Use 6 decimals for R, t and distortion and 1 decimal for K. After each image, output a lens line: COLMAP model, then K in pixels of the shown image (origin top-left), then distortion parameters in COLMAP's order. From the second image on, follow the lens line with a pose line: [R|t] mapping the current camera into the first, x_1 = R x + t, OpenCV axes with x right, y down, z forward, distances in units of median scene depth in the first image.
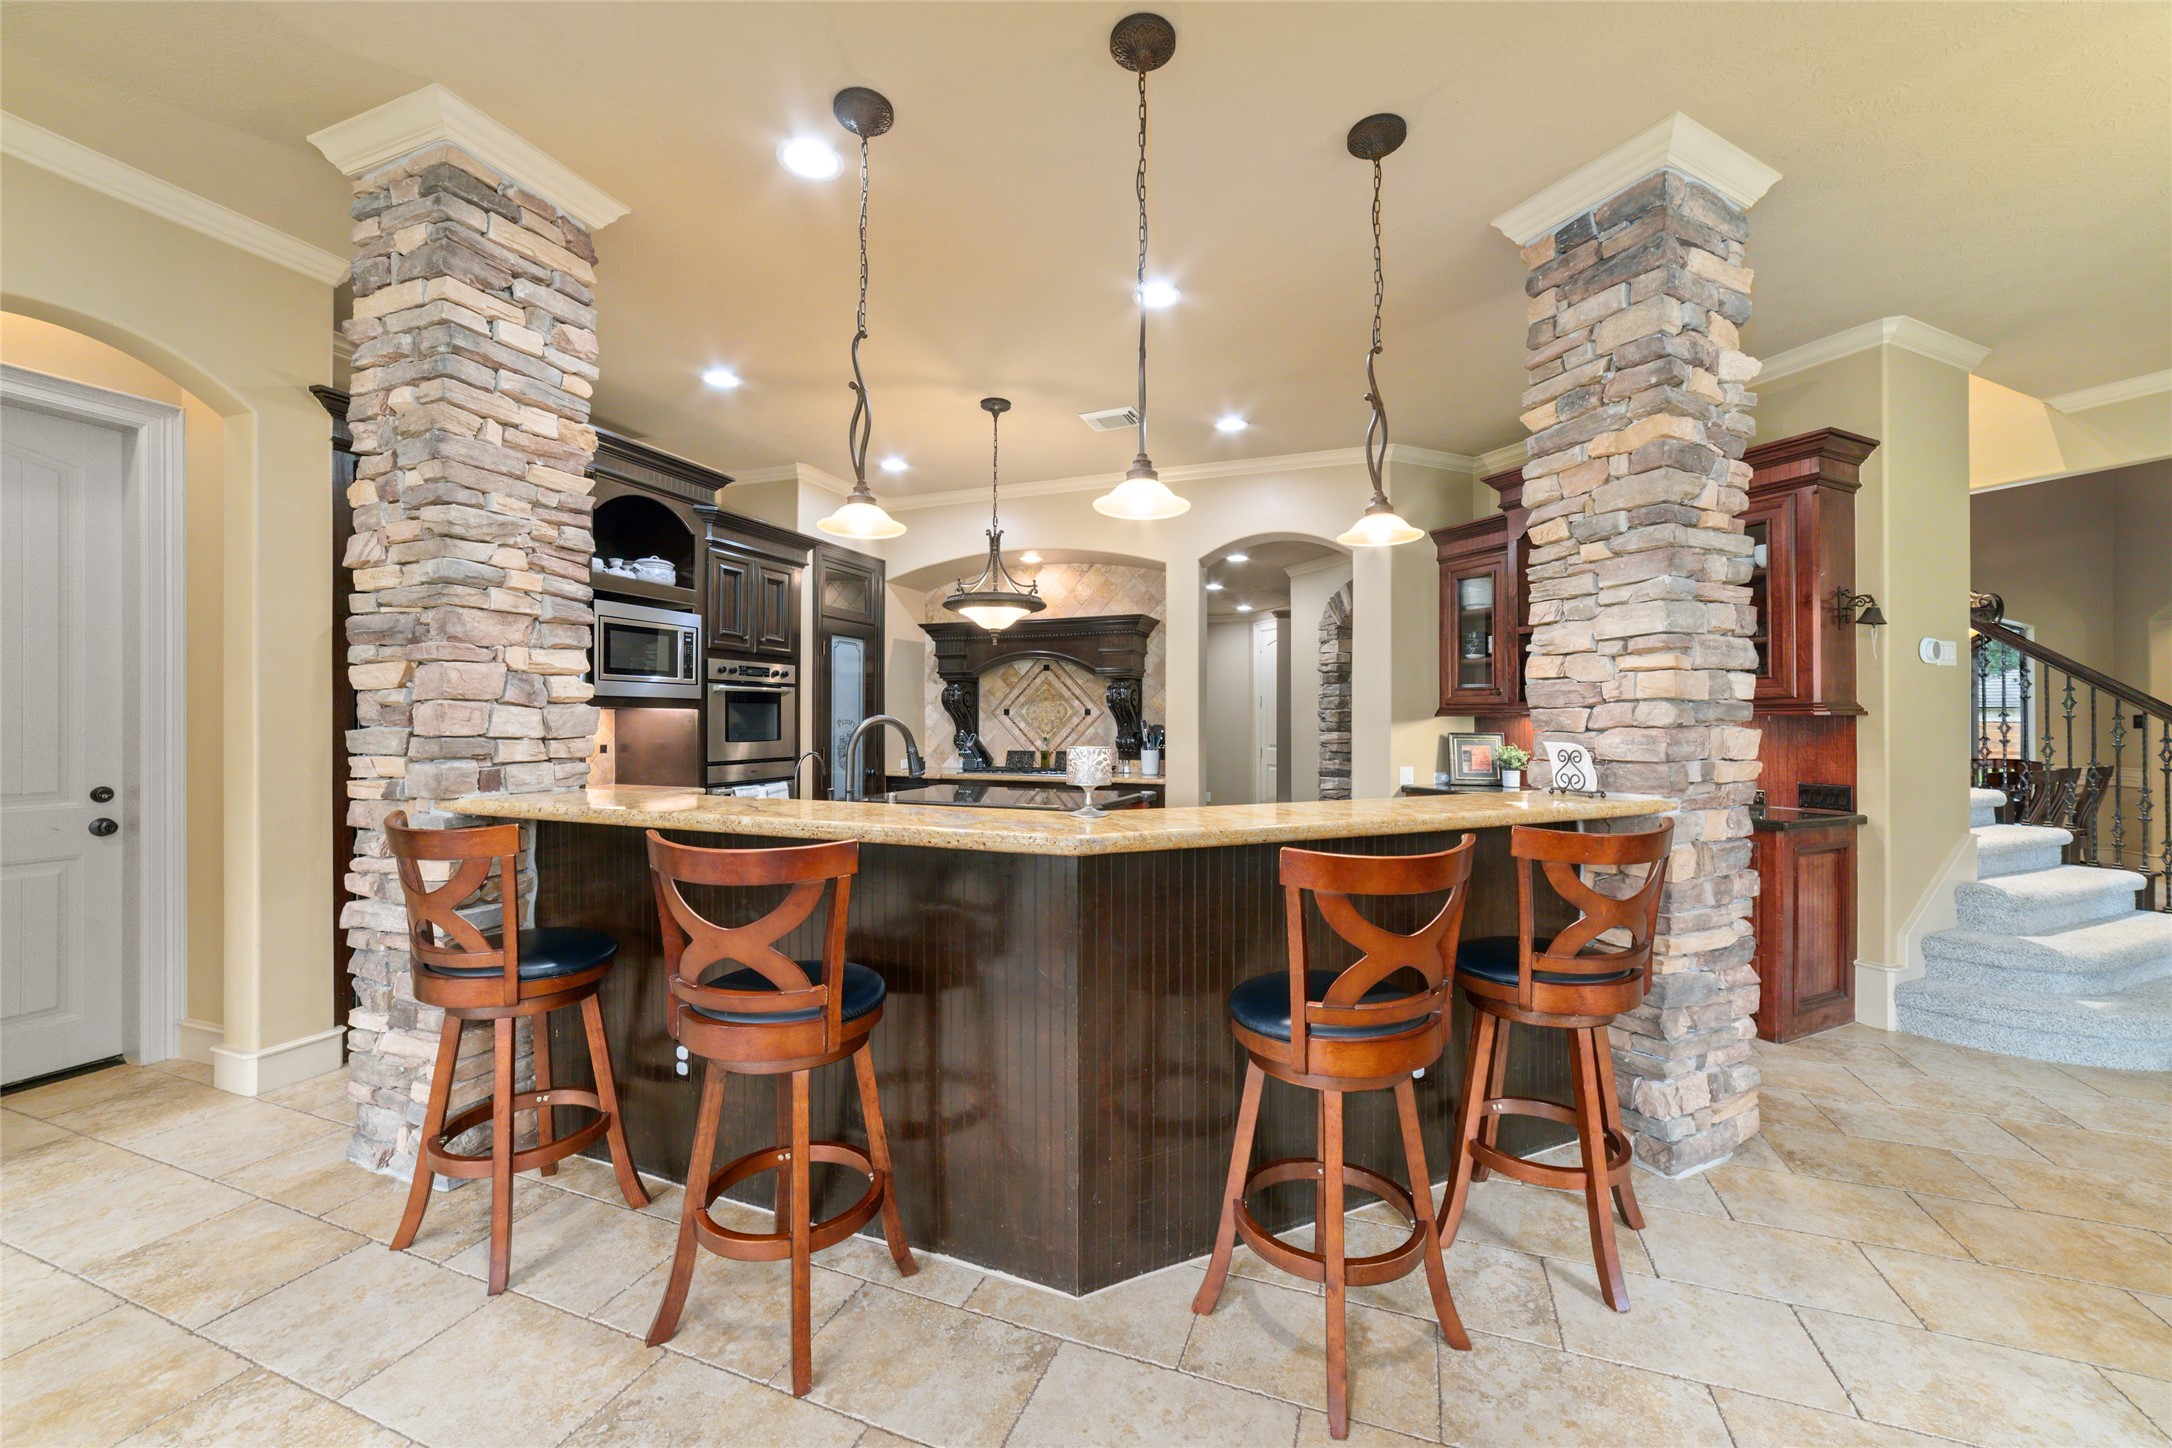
lens RADIAL K [[832.4, 0, 1089.6], [0, 832.4, 717.5], [0, 0, 1]] dist [-0.017780, 0.006109]
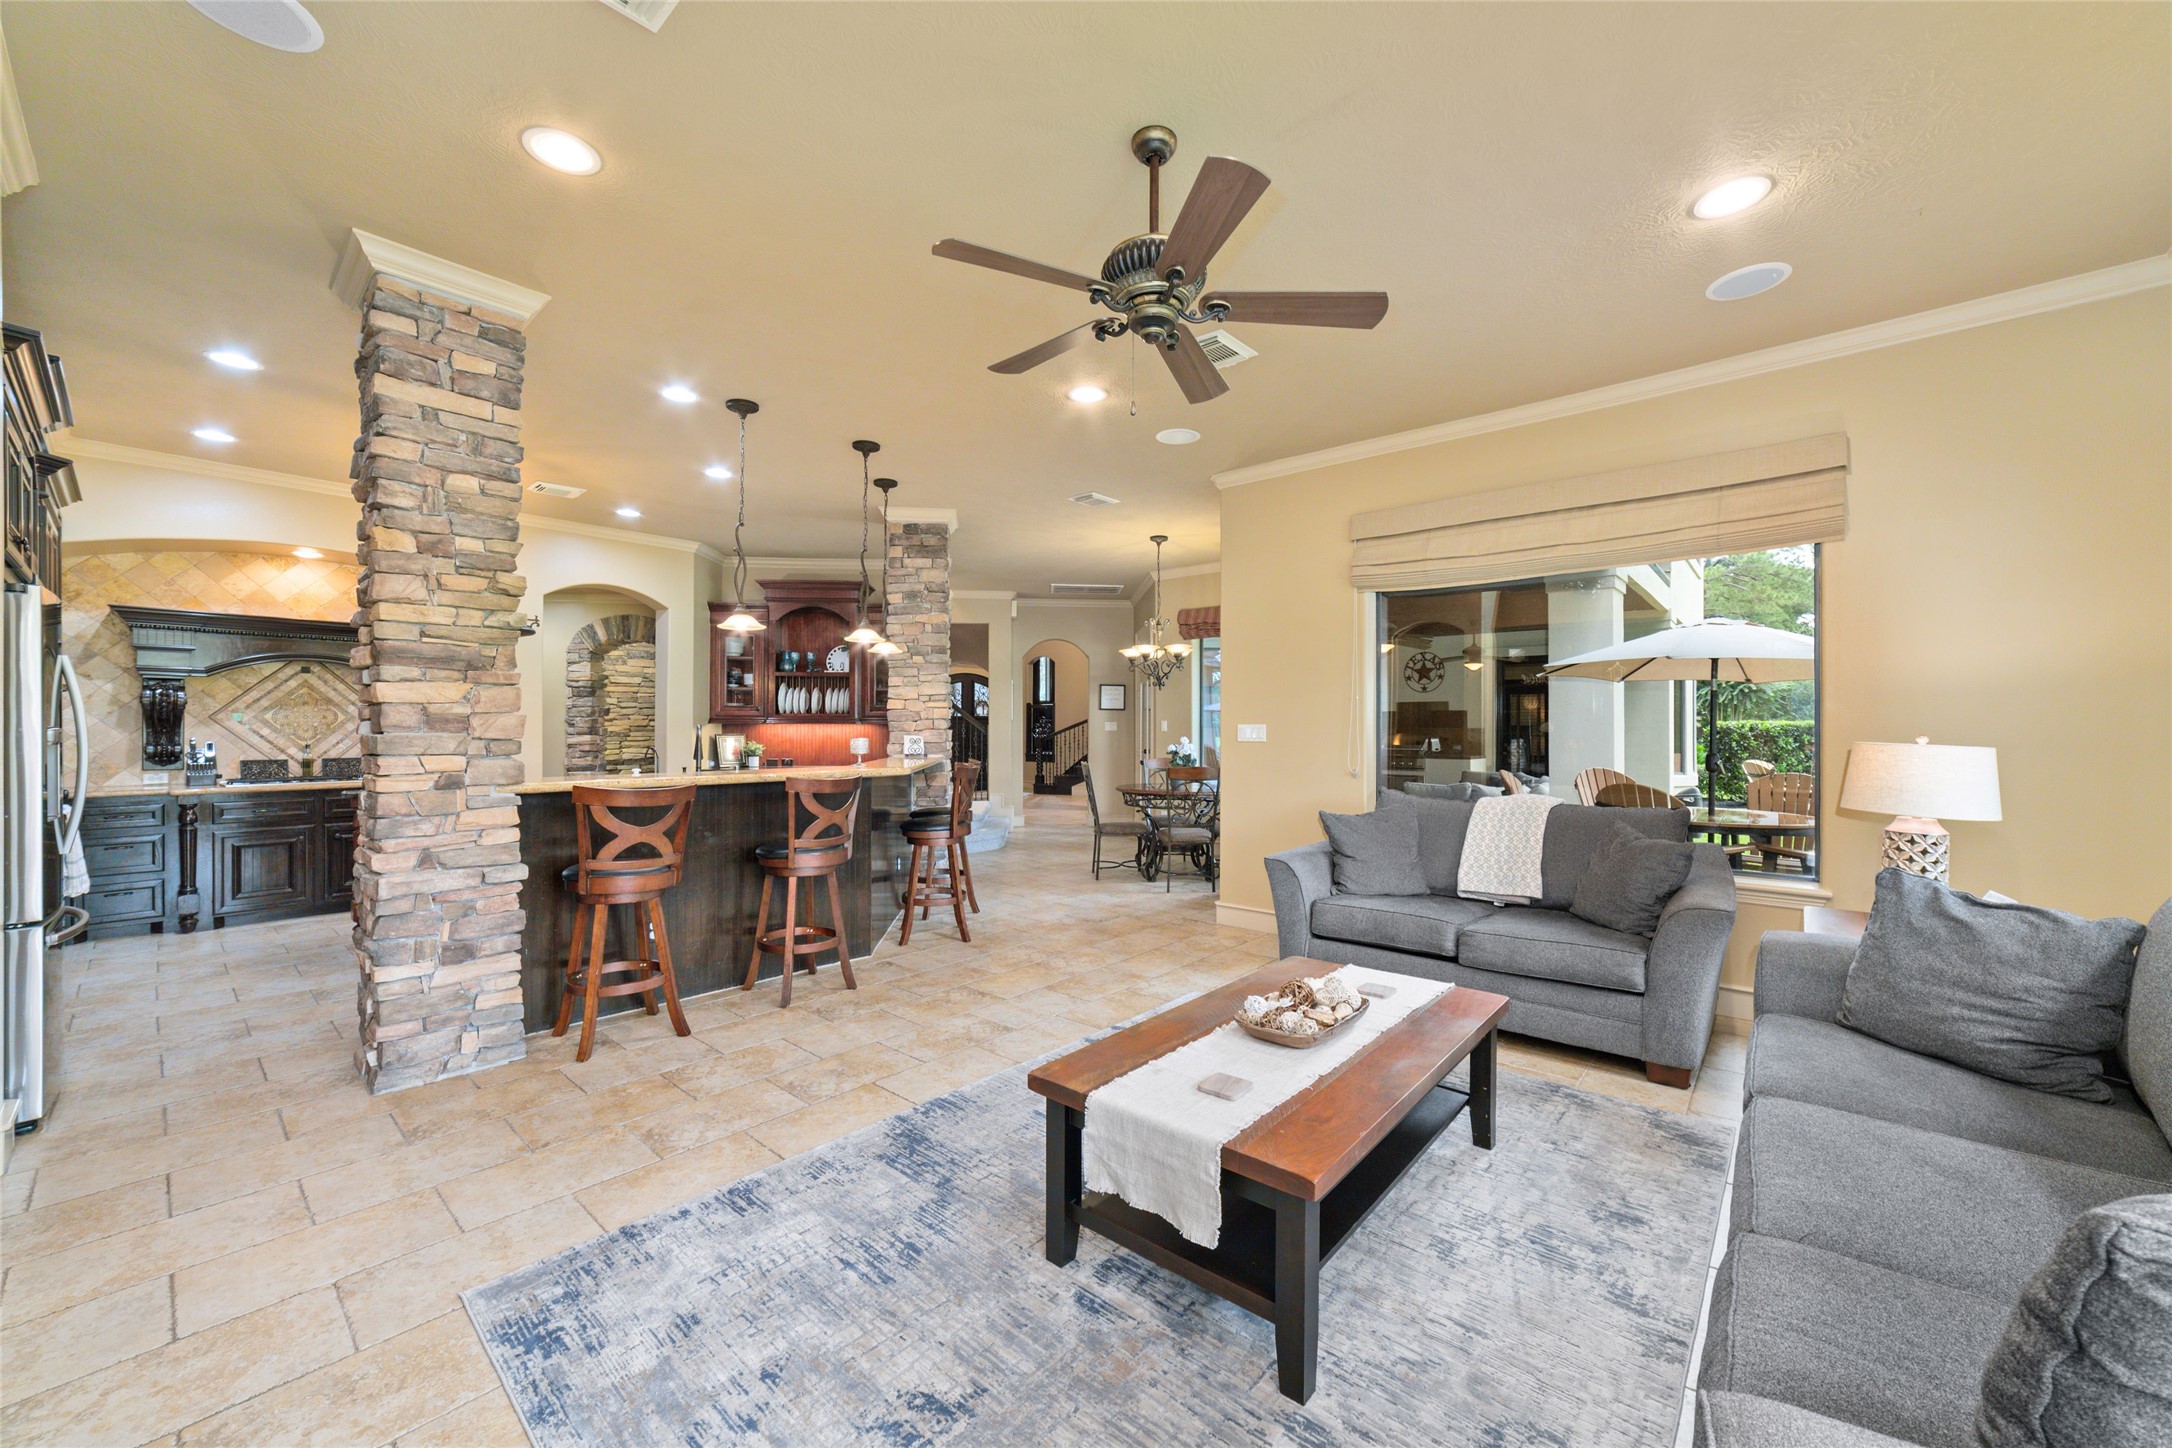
lens RADIAL K [[832.4, 0, 1090.7], [0, 832.4, 721.2], [0, 0, 1]] dist [-0.017780, 0.006109]
pose [[0.345110, 0.004631, 0.938551, -0.641265], [-0.003811, 0.999986, -0.003533, -0.002372], [-0.938554, -0.002358, 0.345123, -0.148728]]
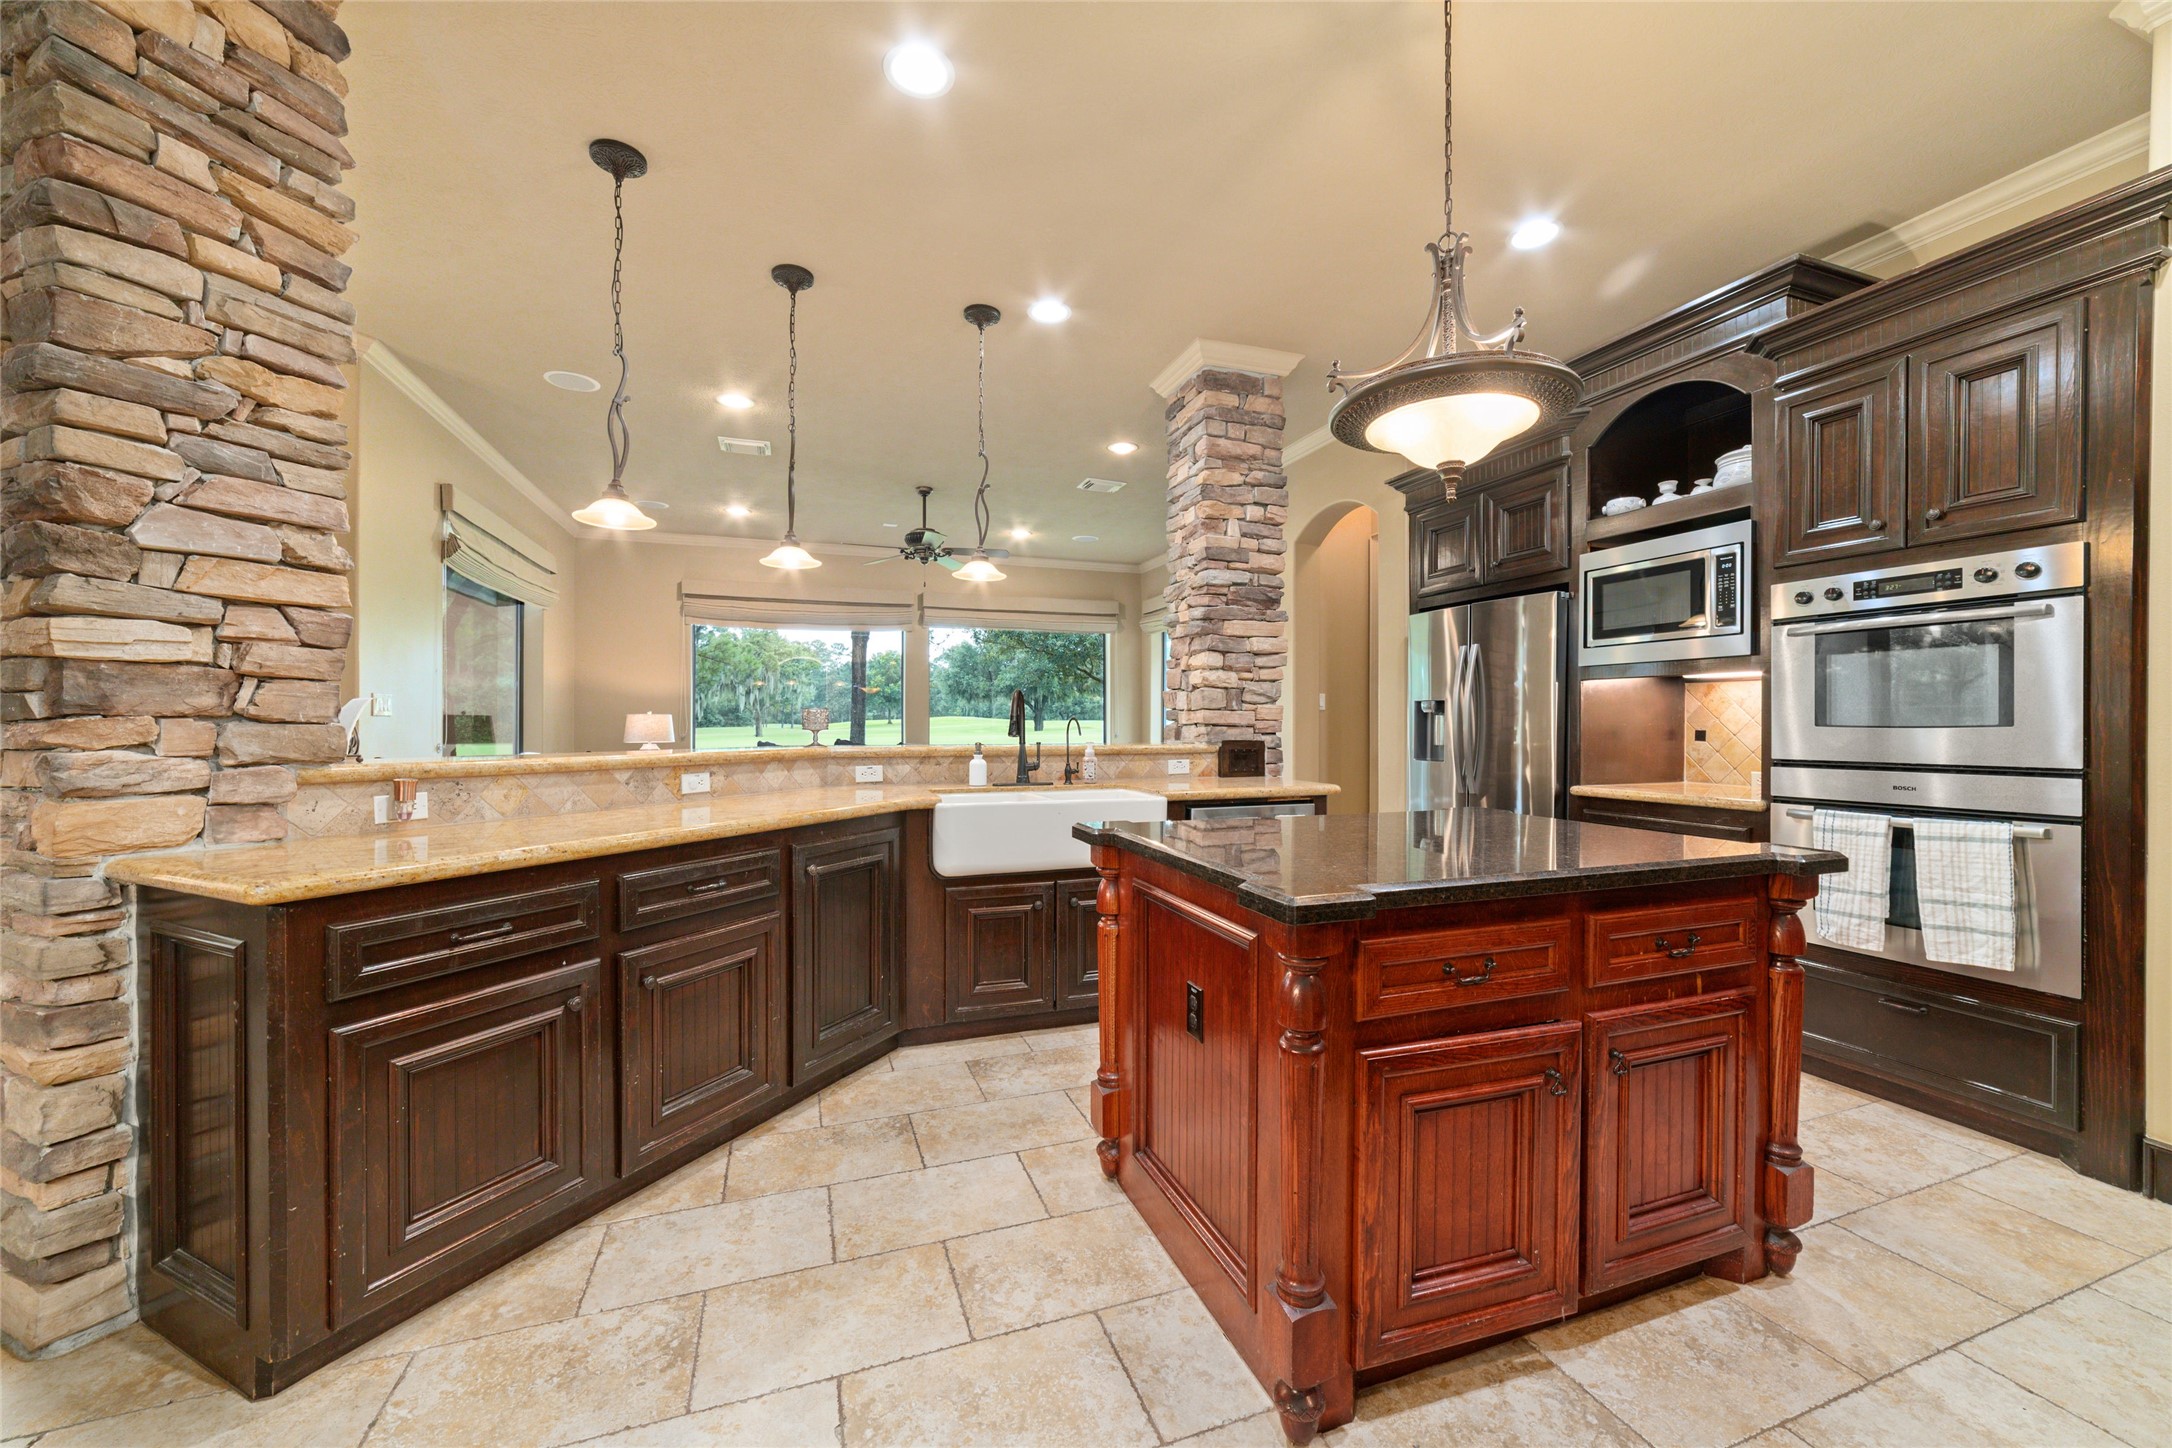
lens RADIAL K [[832.4, 0, 1082.8], [0, 832.4, 736.5], [0, 0, 1]] dist [-0.017780, 0.006109]
pose [[-0.752510, 0.007304, -0.658540, 0.234846], [0.000062, 0.999939, 0.011020, 0.023828], [0.658581, 0.008252, -0.752465, 0.849334]]
